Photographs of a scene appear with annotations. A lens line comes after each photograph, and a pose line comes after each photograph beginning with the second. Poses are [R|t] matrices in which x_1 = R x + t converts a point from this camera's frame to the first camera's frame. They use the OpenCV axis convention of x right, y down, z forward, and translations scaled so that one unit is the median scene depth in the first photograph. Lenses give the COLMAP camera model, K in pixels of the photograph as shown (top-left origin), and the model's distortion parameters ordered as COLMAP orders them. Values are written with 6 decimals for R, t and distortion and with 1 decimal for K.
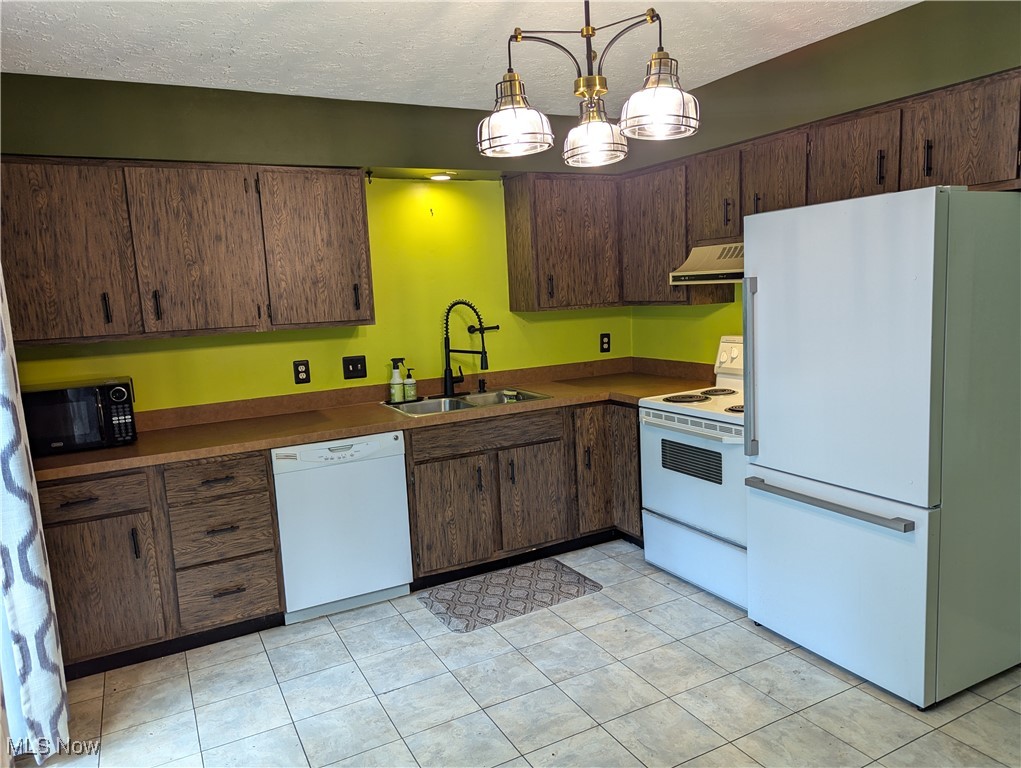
lens RADIAL K [[718.3, 0, 511.2], [0, 718.3, 385.7], [0, 0, 1]] dist [0.055872, -0.029720]
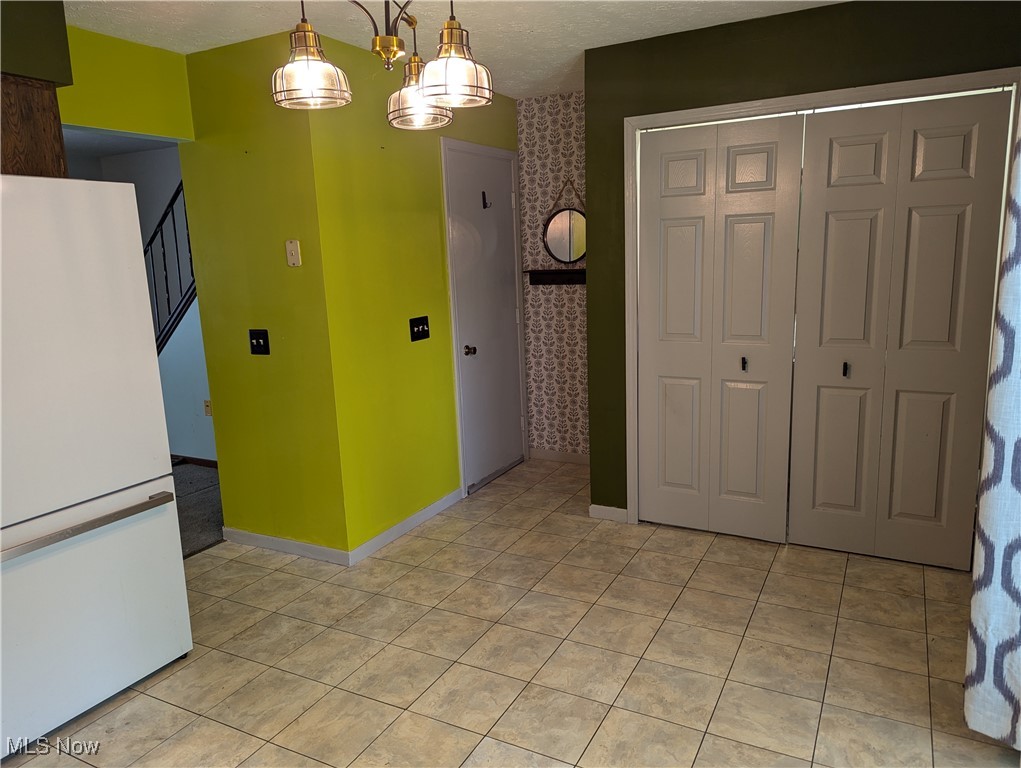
lens RADIAL K [[718.3, 0, 511.1], [0, 718.3, 384.8], [0, 0, 1]] dist [0.055872, -0.029720]
pose [[-0.556574, -0.087440, 0.826184, -0.453872], [0.173299, 0.960352, 0.218386, -0.084021], [-0.812523, 0.264725, -0.519353, 0.803475]]
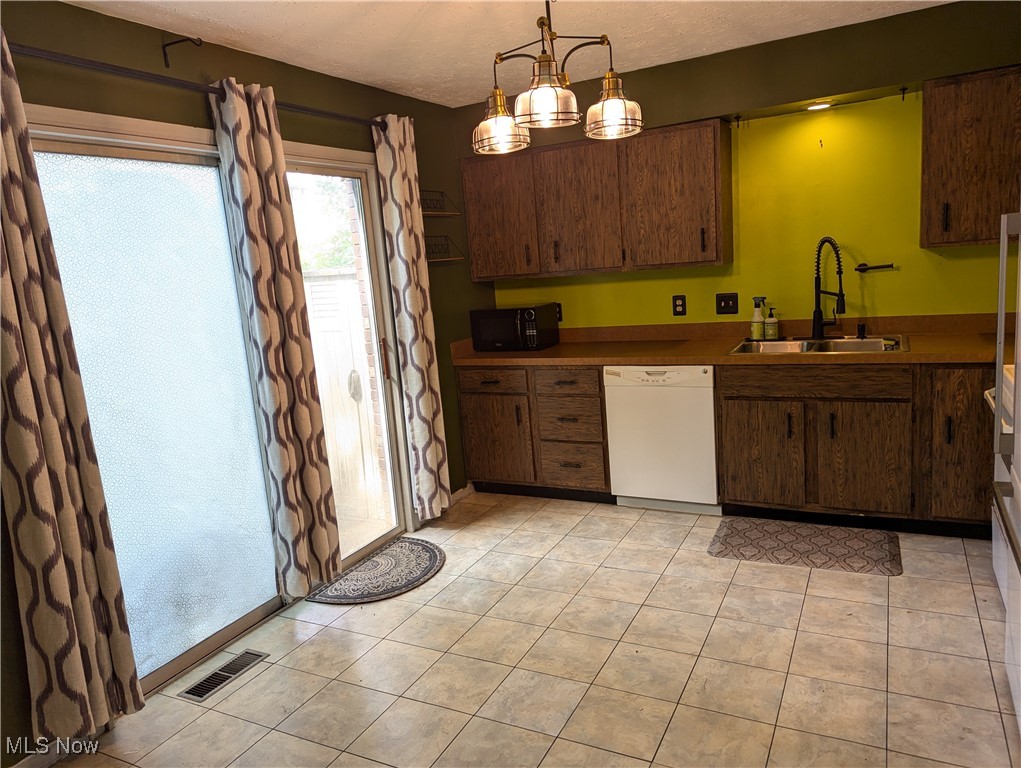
lens RADIAL K [[718.3, 0, 506.7], [0, 718.3, 380.5], [0, 0, 1]] dist [0.055872, -0.029720]
pose [[0.568702, 0.145296, -0.809609, 0.582847], [-0.056841, 0.988864, 0.137539, -0.049815], [0.820577, -0.032200, 0.570628, 0.129477]]
